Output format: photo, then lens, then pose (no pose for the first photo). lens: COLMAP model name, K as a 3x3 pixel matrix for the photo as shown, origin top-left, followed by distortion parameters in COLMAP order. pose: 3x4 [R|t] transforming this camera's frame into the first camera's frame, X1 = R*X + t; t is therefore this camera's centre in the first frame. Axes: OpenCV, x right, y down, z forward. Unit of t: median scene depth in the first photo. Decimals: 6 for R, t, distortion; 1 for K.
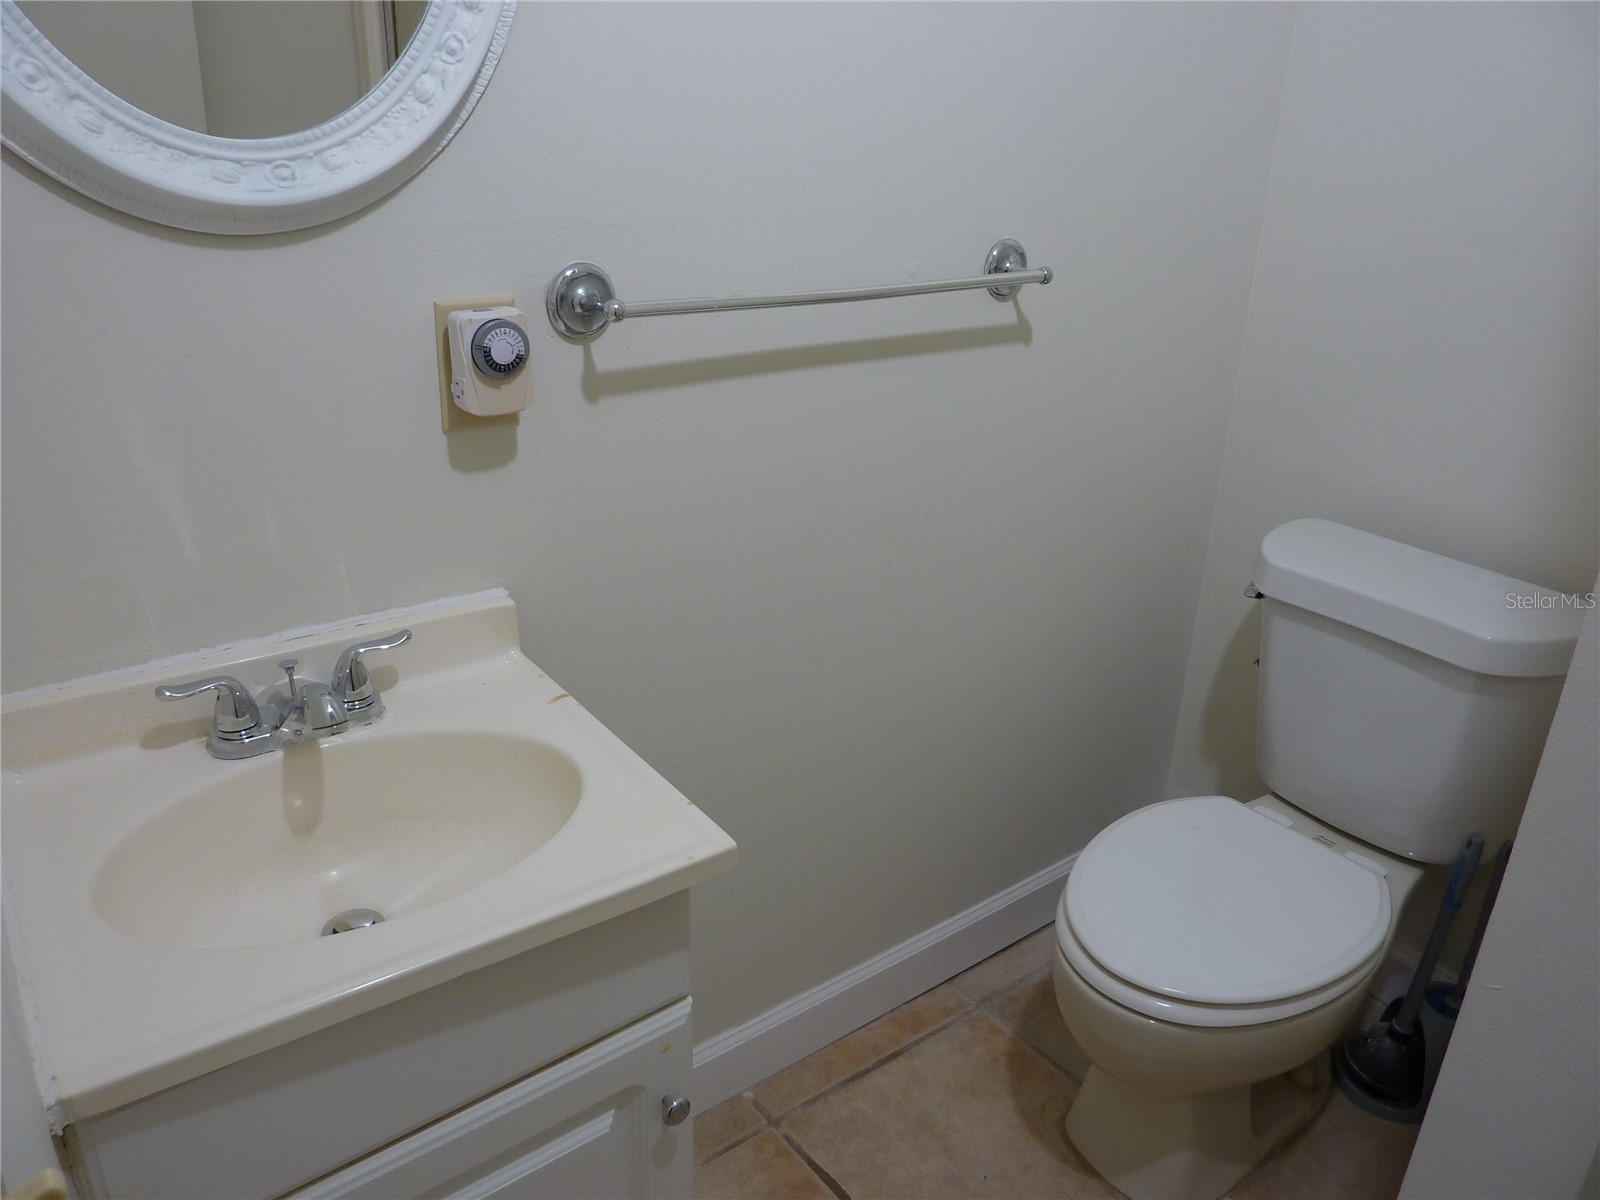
lens RADIAL K [[1182.1, 0, 796.3], [0, 1182.1, 600.8], [0, 0, 1]] dist [-0.008789, -0.035240]
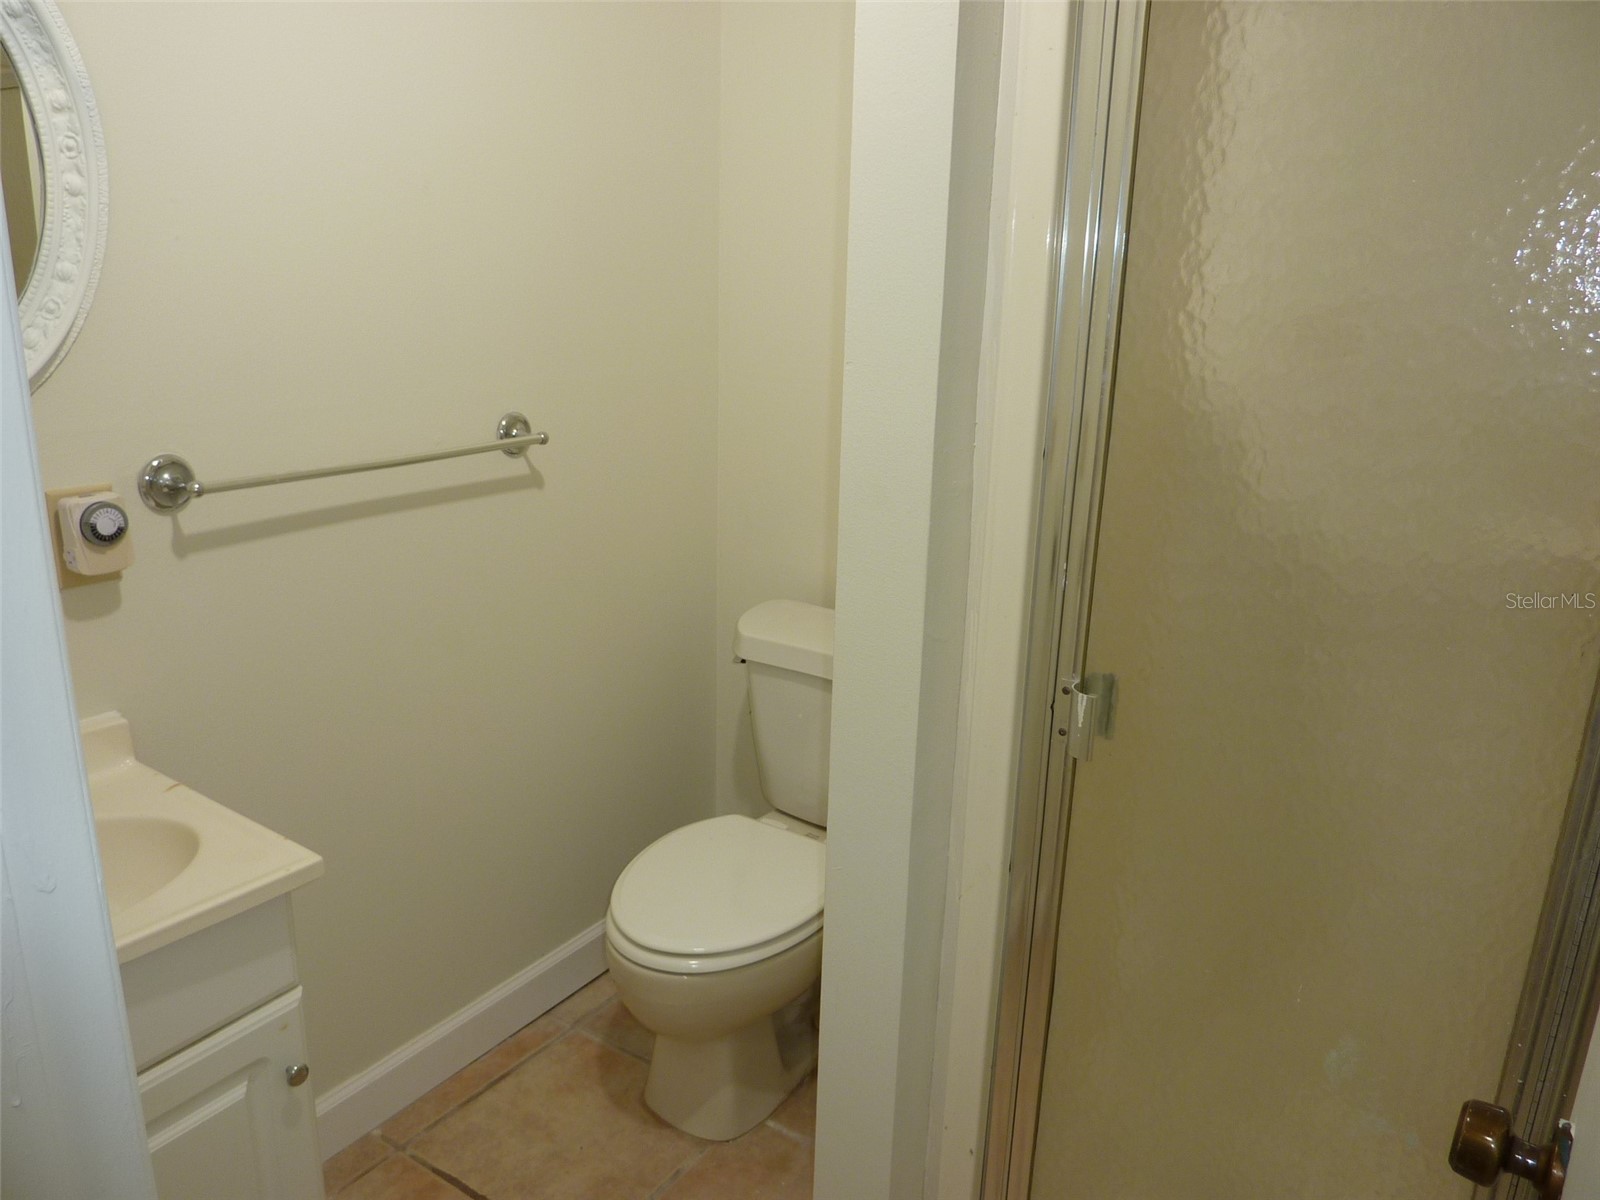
lens RADIAL K [[1182.1, 0, 796.3], [0, 1182.1, 600.8], [0, 0, 1]] dist [-0.008789, -0.035240]
pose [[0.945823, -0.095007, 0.310471, 0.047850], [0.128191, 0.987816, -0.088244, 0.062588], [-0.298304, 0.123263, 0.946478, -0.333859]]
